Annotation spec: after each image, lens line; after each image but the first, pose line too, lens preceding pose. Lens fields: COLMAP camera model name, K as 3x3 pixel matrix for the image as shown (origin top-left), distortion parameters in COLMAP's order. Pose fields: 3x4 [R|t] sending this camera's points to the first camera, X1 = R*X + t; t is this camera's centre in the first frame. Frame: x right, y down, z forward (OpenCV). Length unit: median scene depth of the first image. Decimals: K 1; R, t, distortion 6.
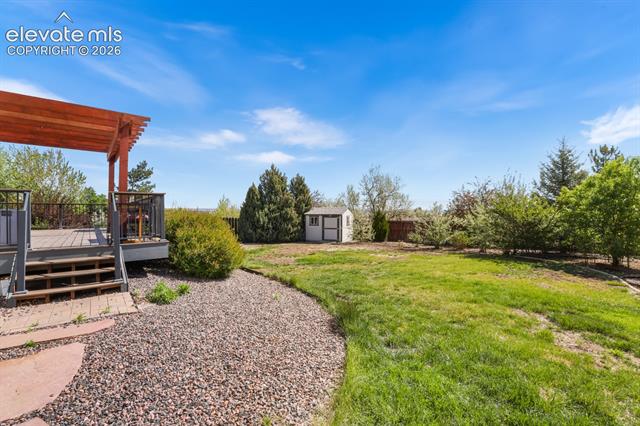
lens RADIAL K [[280.1, 0, 315.5], [0, 280.1, 211.2], [0, 0, 1]] dist [-0.001895, -0.000243]
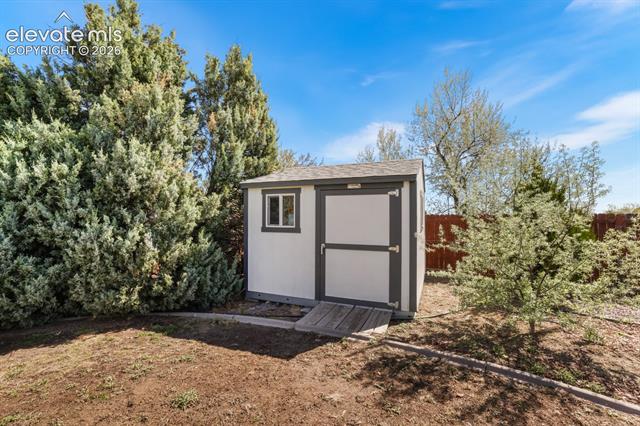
lens RADIAL K [[280.1, 0, 315.5], [0, 280.1, 211.2], [0, 0, 1]] dist [-0.001895, -0.000243]
pose [[0.999939, 0.001844, -0.010905, 0.026888], [-0.001836, 0.999998, 0.000724, 0.034698], [0.010906, -0.000703, 0.999940, 0.792884]]
